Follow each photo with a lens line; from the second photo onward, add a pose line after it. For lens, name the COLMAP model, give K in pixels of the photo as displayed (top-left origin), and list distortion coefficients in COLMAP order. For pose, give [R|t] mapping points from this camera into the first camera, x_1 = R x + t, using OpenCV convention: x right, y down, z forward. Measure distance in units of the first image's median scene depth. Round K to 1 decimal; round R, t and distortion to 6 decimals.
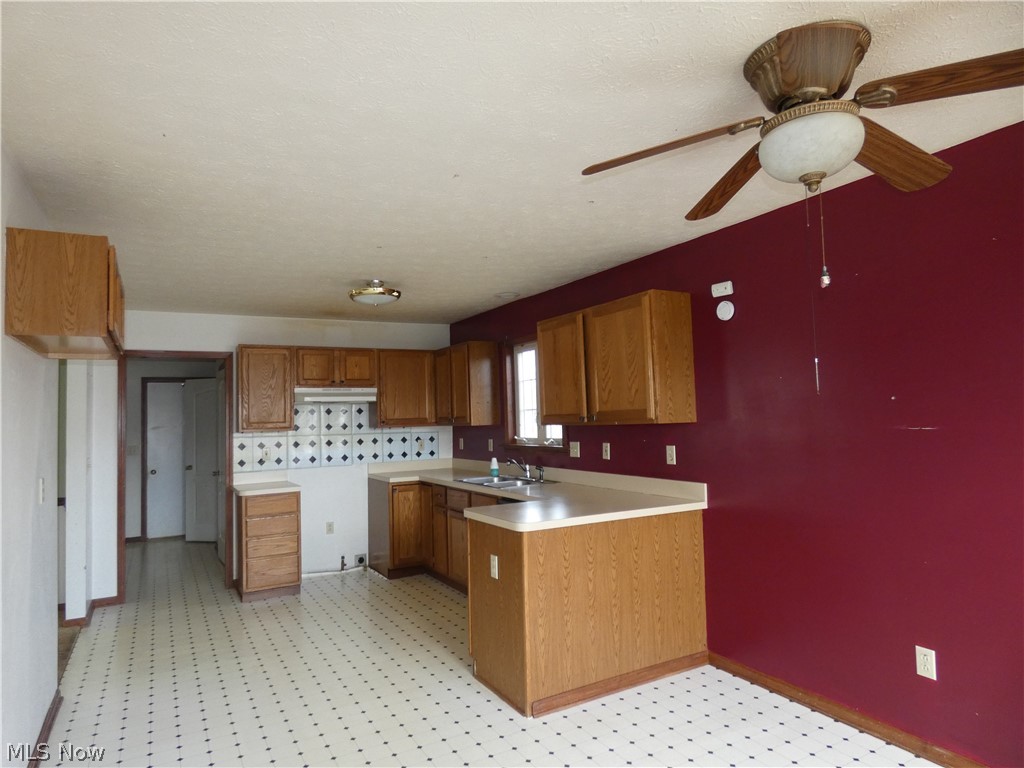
lens RADIAL K [[615.7, 0, 499.4], [0, 615.7, 387.4], [0, 0, 1]] dist [-0.002401, -0.000580]
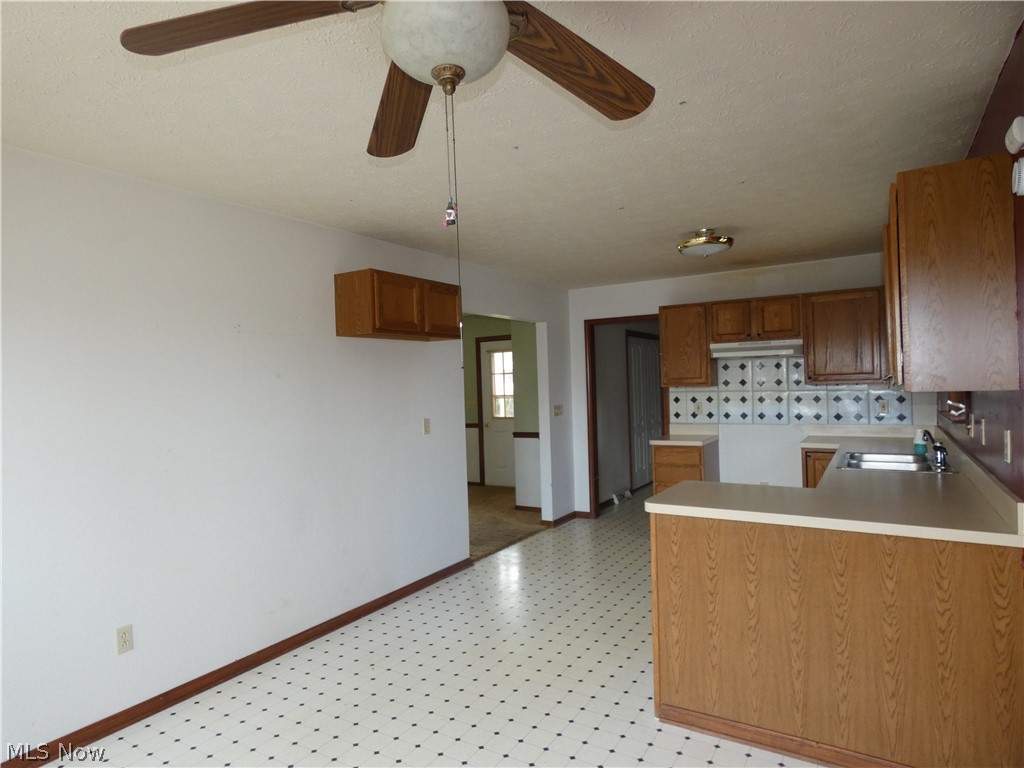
lens RADIAL K [[608.2, 0, 498.9], [0, 608.2, 385.7], [0, 0, 1]] dist [0.005122, 0.002094]
pose [[0.492741, 0.018711, -0.869975, 0.393049], [0.054758, 0.997121, 0.052459, -0.002250], [0.868452, -0.073487, 0.490297, 0.226321]]
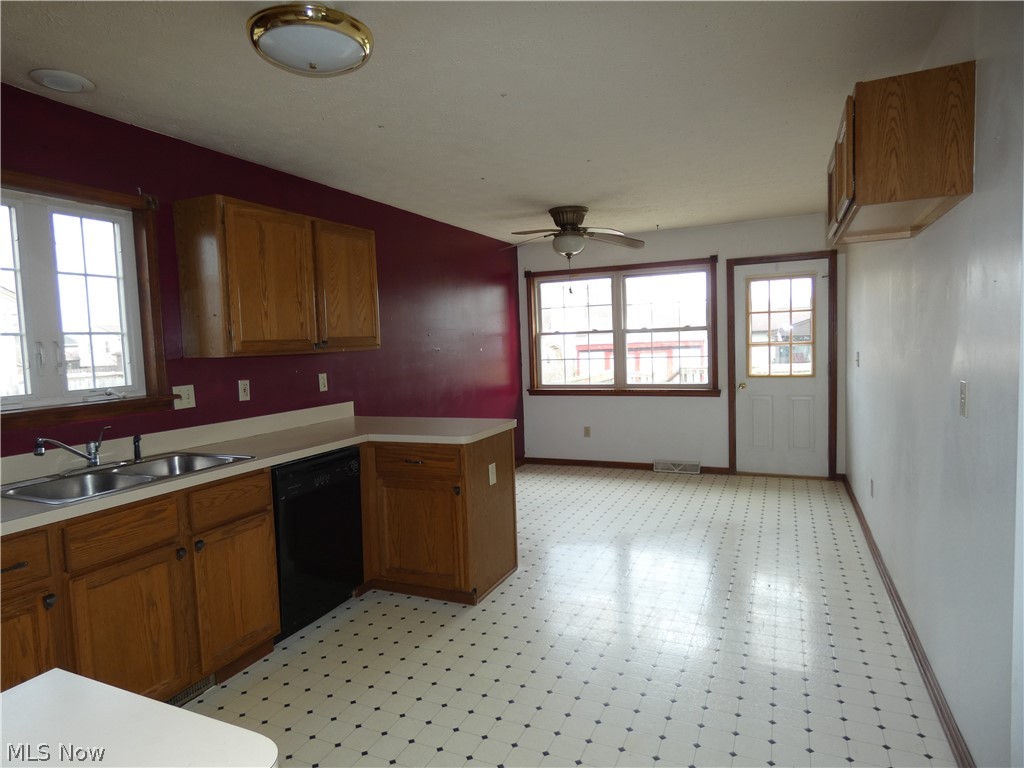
lens RADIAL K [[609.5, 0, 512.0], [0, 609.5, 384.0], [0, 0, 1]] dist [-0.000073, 0.000563]
pose [[-0.590894, -0.010274, 0.806684, -0.529045], [0.010468, 0.999737, 0.020400, 0.067036], [-0.806682, 0.020498, -0.590631, 0.952514]]
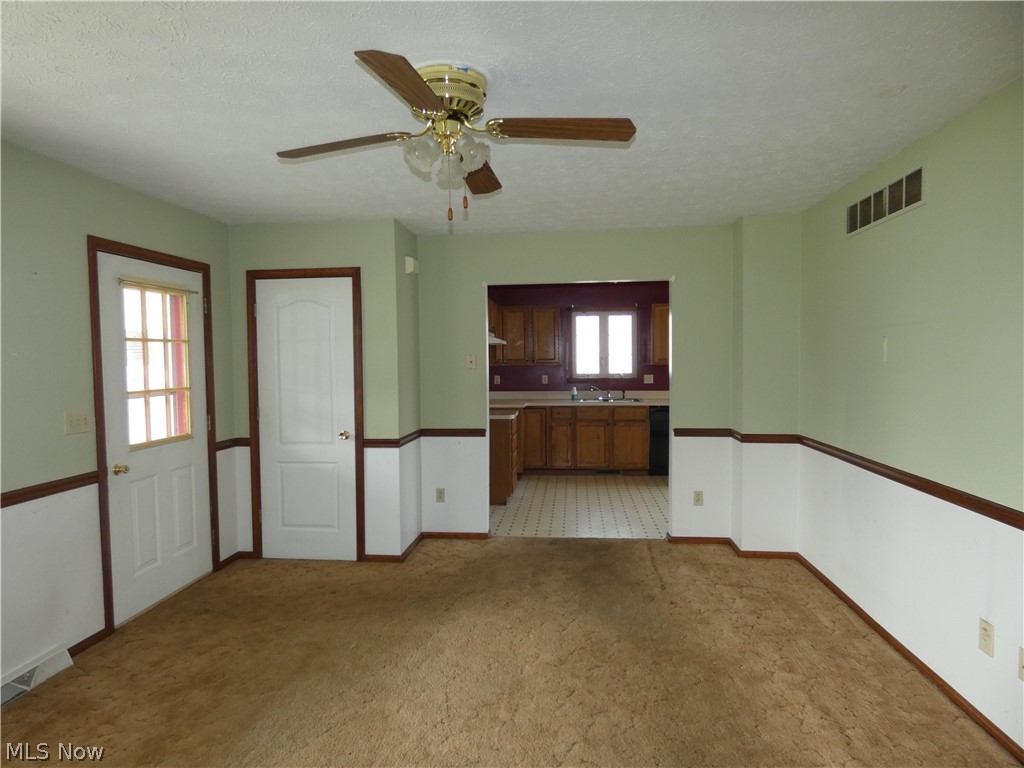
lens RADIAL K [[608.2, 0, 498.9], [0, 608.2, 385.7], [0, 0, 1]] dist [0.005122, 0.002094]
pose [[0.580875, -0.011414, 0.813913, -1.301964], [-0.044227, 0.997982, 0.045560, 0.052345], [-0.812790, -0.062461, 0.579198, 0.304697]]
